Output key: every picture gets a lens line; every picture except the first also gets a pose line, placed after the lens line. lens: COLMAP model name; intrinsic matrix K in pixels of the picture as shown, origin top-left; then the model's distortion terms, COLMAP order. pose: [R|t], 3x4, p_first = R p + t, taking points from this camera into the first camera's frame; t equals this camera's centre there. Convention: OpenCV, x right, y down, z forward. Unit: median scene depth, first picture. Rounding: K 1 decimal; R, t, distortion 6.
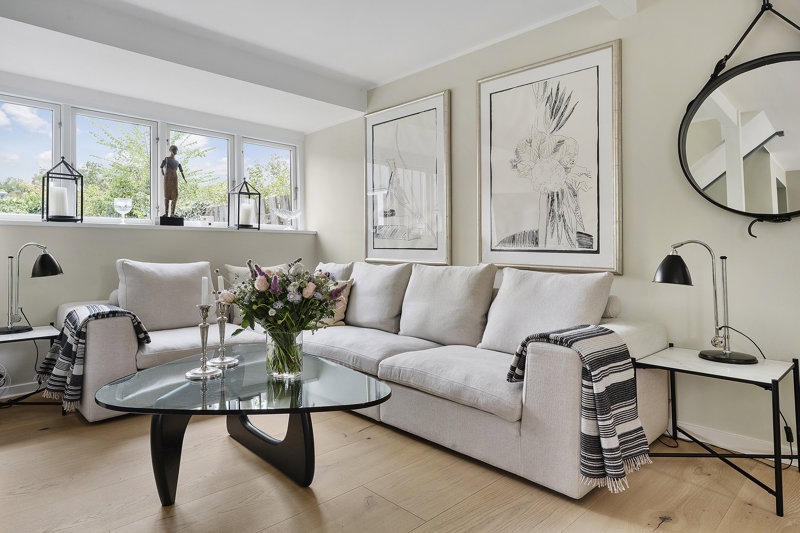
lens RADIAL K [[469.1, 0, 396.0], [0, 469.1, 233.6], [0, 0, 1]] dist [0.007333, -0.000010]
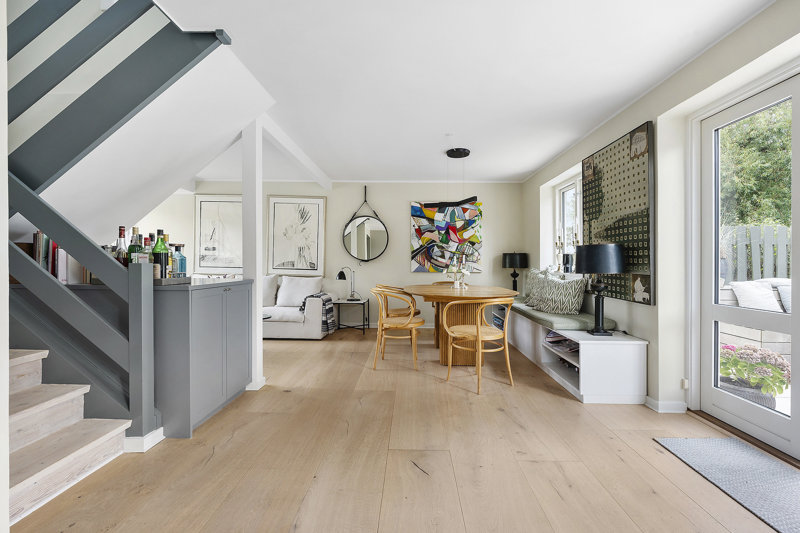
lens RADIAL K [[346.5, 0, 400.5], [0, 346.5, 262.7], [0, 0, 1]] dist [-0.000567, -0.000061]
pose [[0.713308, 0.006571, 0.700820, -0.684217], [-0.036463, 0.998950, 0.027746, -0.079708], [-0.699902, -0.045346, 0.712798, -0.854952]]
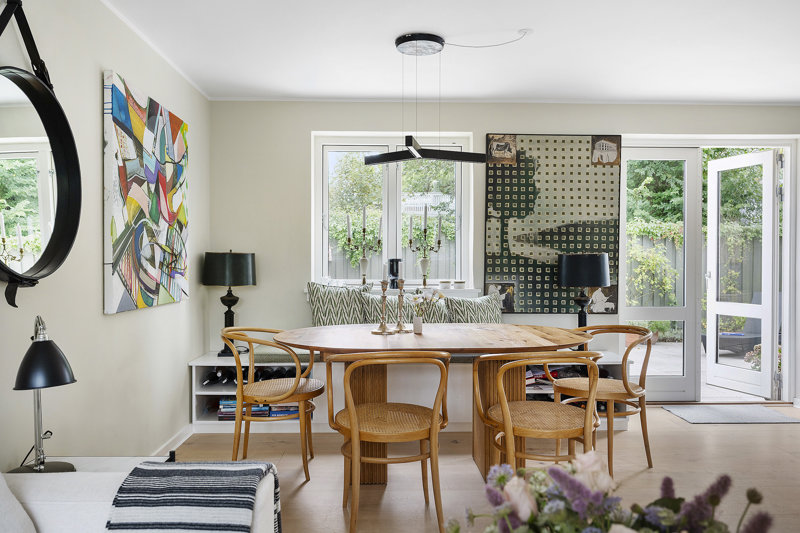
lens RADIAL K [[624.3, 0, 399.4], [0, 624.3, 266.2], [0, 0, 1]] dist [-0.000285, 0.000241]
pose [[-0.741007, -0.003388, 0.671489, -0.261891], [-0.025377, 0.999414, -0.022961, -0.041268], [-0.671018, -0.034055, -0.740659, 1.049591]]
